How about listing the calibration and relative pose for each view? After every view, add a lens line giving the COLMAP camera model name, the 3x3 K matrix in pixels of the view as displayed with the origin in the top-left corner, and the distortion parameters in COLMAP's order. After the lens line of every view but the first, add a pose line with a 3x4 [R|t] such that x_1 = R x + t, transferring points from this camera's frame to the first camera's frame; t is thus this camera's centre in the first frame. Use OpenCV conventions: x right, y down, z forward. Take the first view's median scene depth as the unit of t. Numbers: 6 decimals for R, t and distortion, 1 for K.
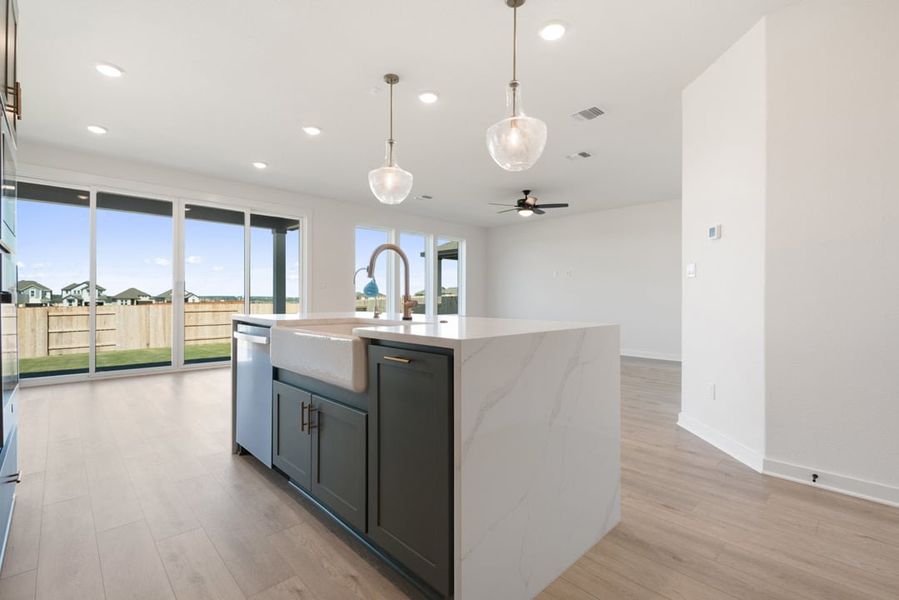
lens RADIAL K [[411.6, 0, 449.5], [0, 411.6, 300.0], [0, 0, 1]] dist [0.001534, -0.010162]
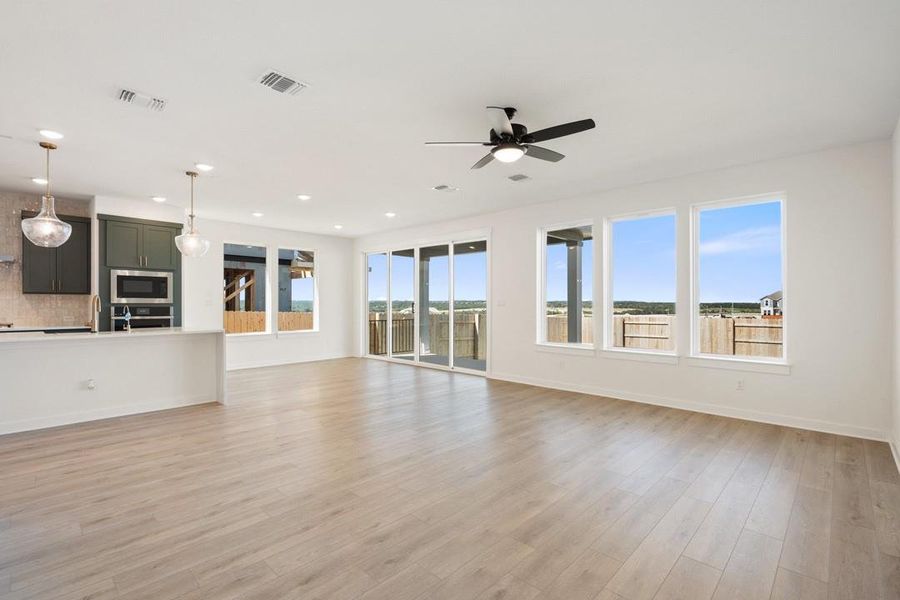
lens RADIAL K [[412.0, 0, 450.0], [0, 412.0, 300.0], [0, 0, 1]] dist [0.001534, -0.010162]
pose [[0.050545, -0.015724, -0.998598, 0.288022], [-0.005258, 0.999858, -0.016010, -0.012903], [0.998708, 0.006060, 0.050455, 0.385919]]
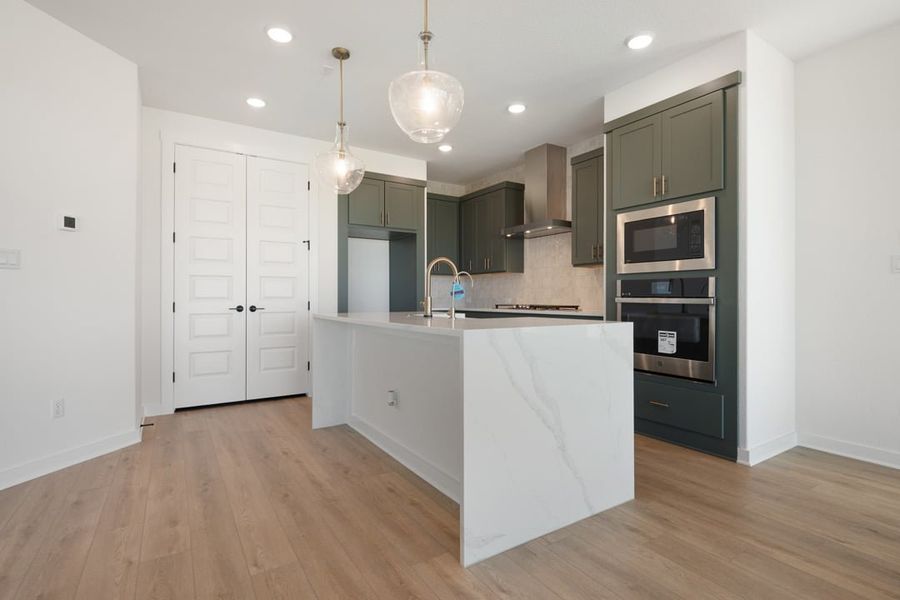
lens RADIAL K [[447.9, 0, 451.9], [0, 447.9, 297.3], [0, 0, 1]] dist [0.003515, 0.000207]
pose [[-0.981296, -0.006261, 0.192401, -0.064017], [-0.005349, 0.999972, 0.005258, -0.003054], [-0.192428, 0.004131, -0.981302, 0.338467]]
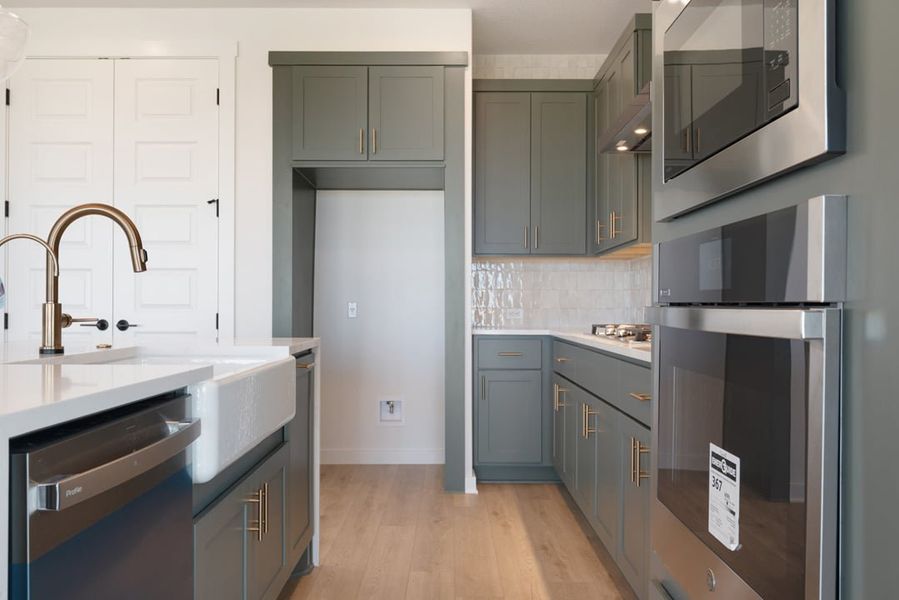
lens RADIAL K [[739.1, 0, 436.9], [0, 739.1, 299.6], [0, 0, 1]] dist [-0.008833, -0.007599]
pose [[-0.714849, -0.002029, 0.699276, -0.155579], [-0.004380, 0.999989, -0.001576, -0.002762], [-0.699265, -0.004189, -0.714850, 0.194142]]
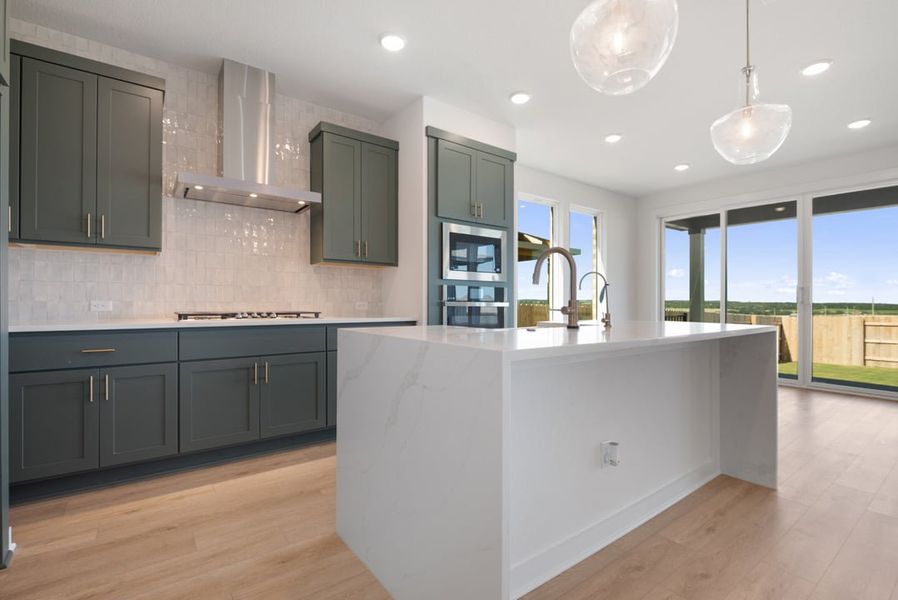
lens RADIAL K [[417.0, 0, 449.0], [0, 417.0, 300.0], [0, 0, 1]] dist [0.000146, -0.000550]
pose [[-0.111732, -0.015311, -0.993620, 0.120231], [-0.007387, 0.999866, -0.014576, 0.000340], [0.993711, 0.005711, -0.111830, 0.123109]]
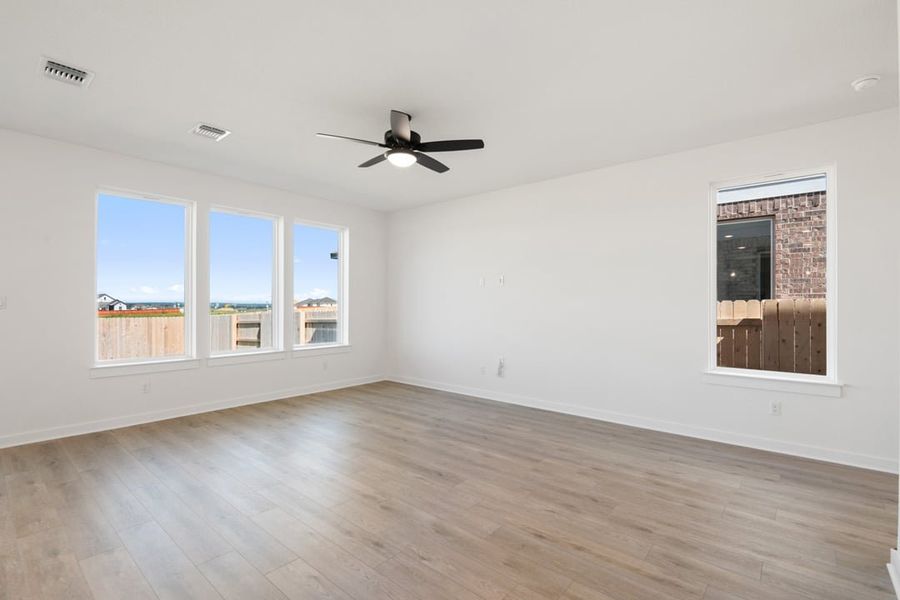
lens RADIAL K [[412.0, 0, 450.0], [0, 412.0, 300.0], [0, 0, 1]] dist [0.001534, -0.010162]
pose [[0.994127, -0.001560, 0.108210, 0.080512], [0.003195, 0.999883, -0.014931, -0.013864], [-0.108174, 0.015189, 0.994016, 0.210595]]
